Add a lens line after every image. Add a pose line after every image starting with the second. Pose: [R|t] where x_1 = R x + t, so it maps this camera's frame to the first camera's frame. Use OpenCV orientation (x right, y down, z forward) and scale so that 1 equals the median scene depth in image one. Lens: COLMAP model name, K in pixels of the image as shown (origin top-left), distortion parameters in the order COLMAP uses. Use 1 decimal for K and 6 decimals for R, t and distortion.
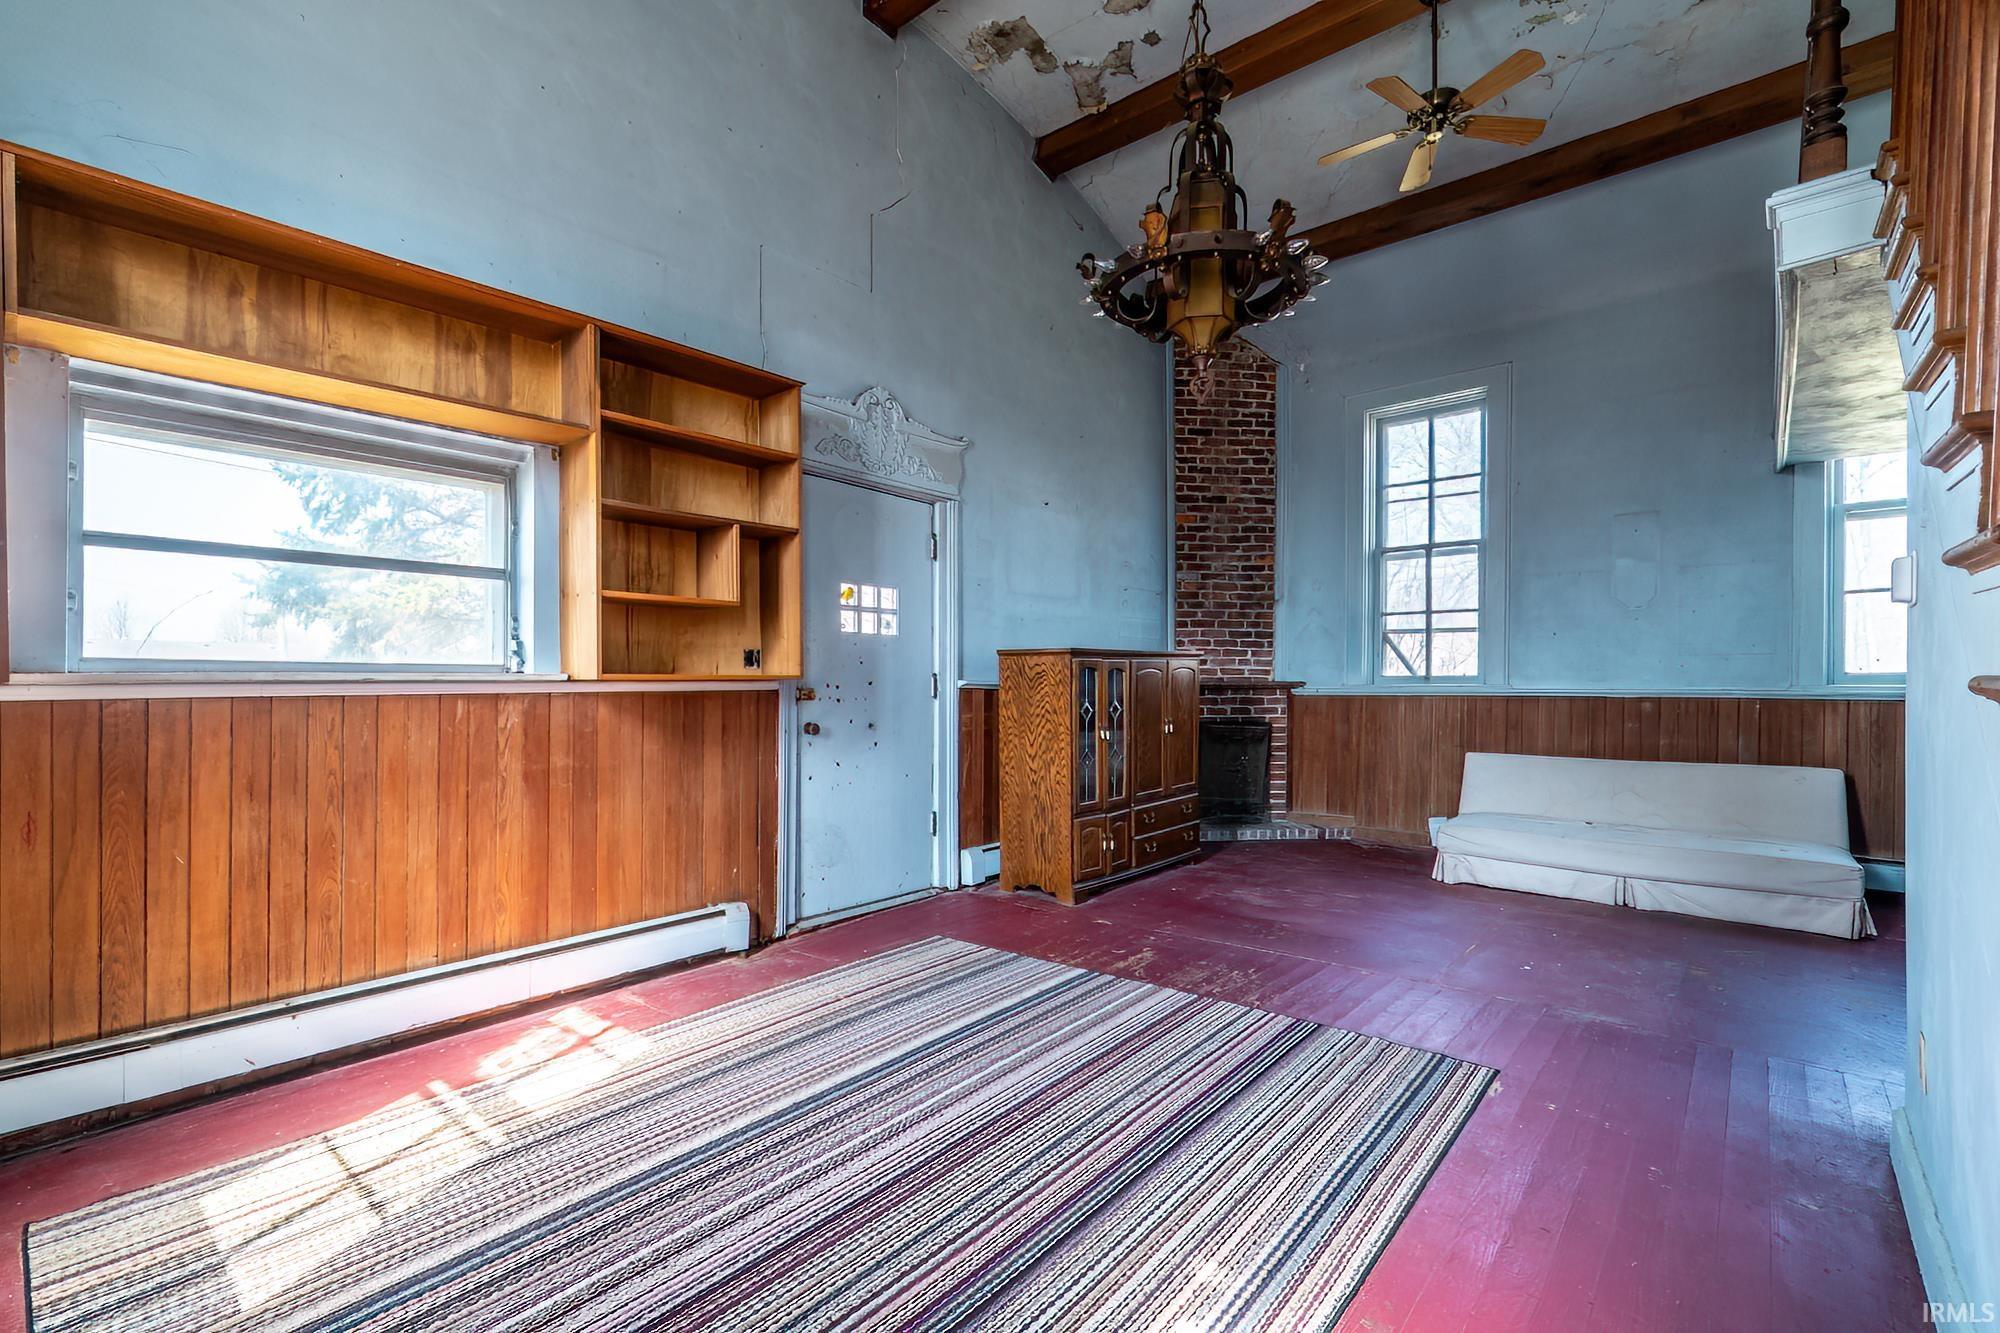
lens RADIAL K [[890.8, 0, 1005.2], [0, 890.8, 683.5], [0, 0, 1]] dist [-0.002043, 0.001231]
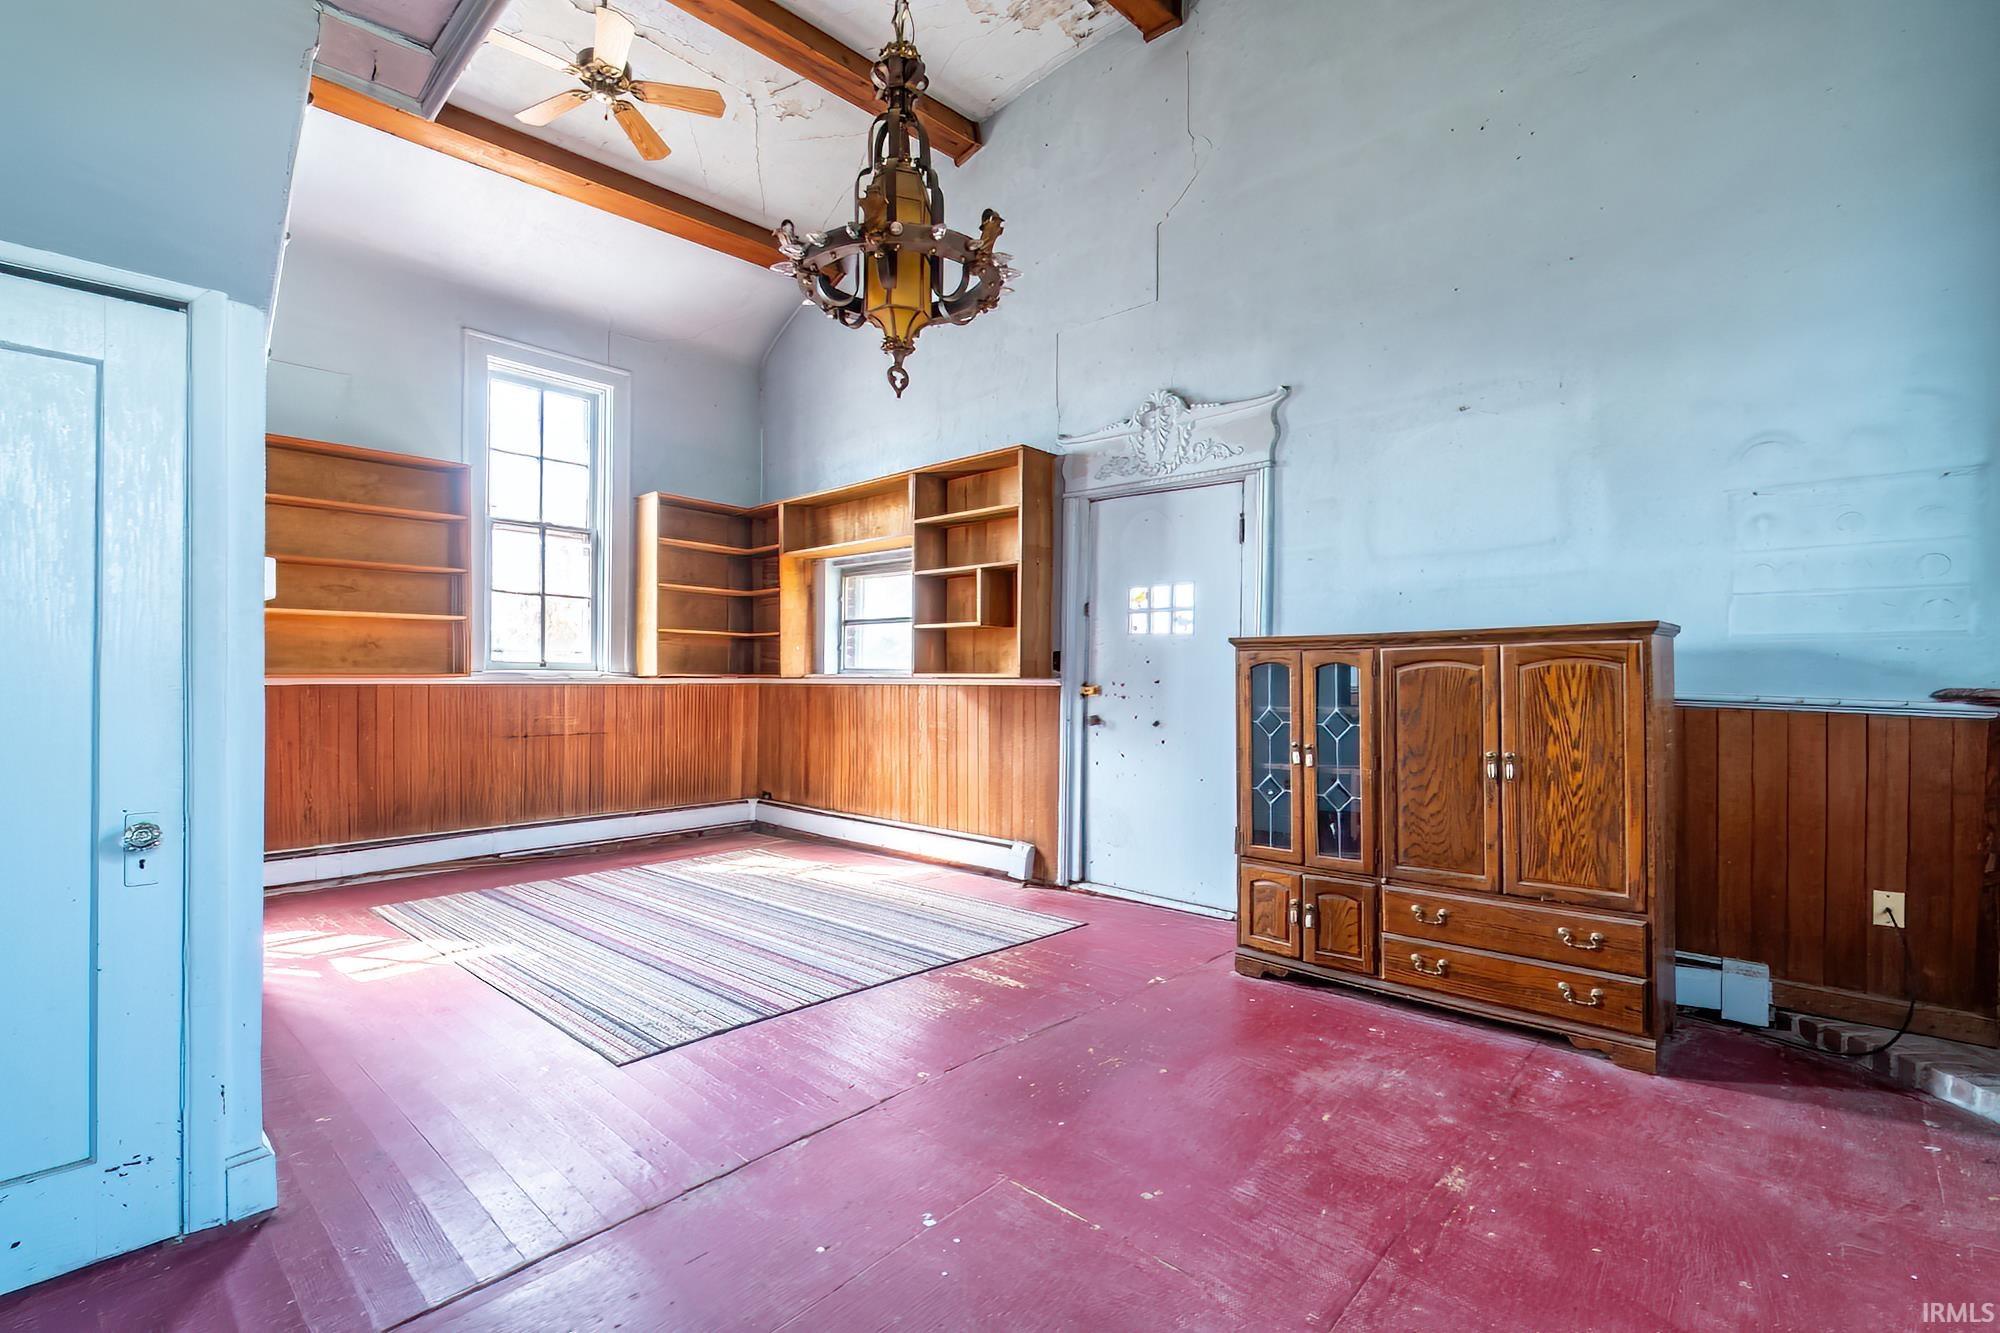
lens RADIAL K [[890.8, 0, 988.2], [0, 890.8, 692.4], [0, 0, 1]] dist [-0.002043, 0.001231]
pose [[-0.036507, 0.013688, -0.999240, 0.631568], [-0.013085, 0.999814, 0.014174, -0.000042], [0.999248, 0.013593, -0.036321, 0.604134]]
